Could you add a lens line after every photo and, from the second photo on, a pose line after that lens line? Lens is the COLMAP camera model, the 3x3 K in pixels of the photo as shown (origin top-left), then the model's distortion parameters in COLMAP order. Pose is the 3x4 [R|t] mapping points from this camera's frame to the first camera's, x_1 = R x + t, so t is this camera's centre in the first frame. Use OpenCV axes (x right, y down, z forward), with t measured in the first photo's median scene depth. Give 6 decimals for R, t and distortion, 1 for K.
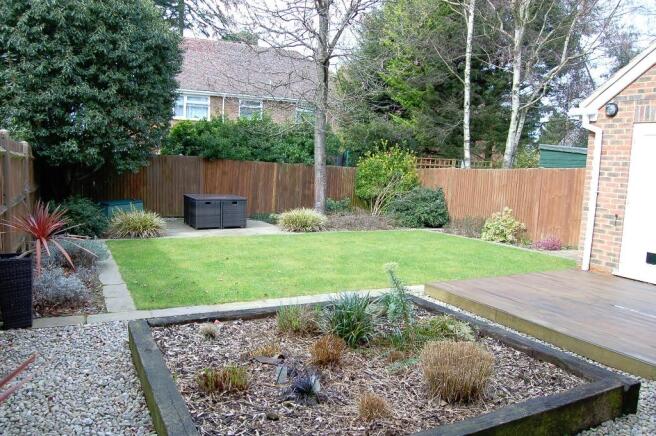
lens RADIAL K [[515.4, 0, 323.8], [0, 515.4, 229.5], [0, 0, 1]] dist [-0.094225, 0.038985]
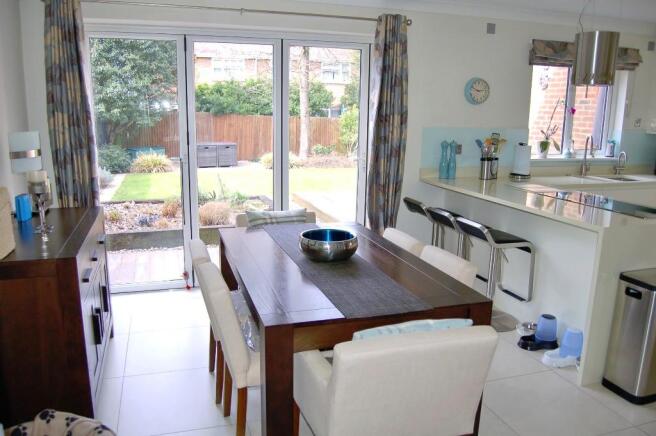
lens RADIAL K [[515.4, 0, 322.6], [0, 515.4, 225.8], [0, 0, 1]] dist [-0.094225, 0.038985]
pose [[0.986437, 0.013526, -0.163585, 0.302986], [0.000057, 0.996571, 0.082744, 0.041716], [0.164143, -0.081631, 0.983053, -0.284083]]
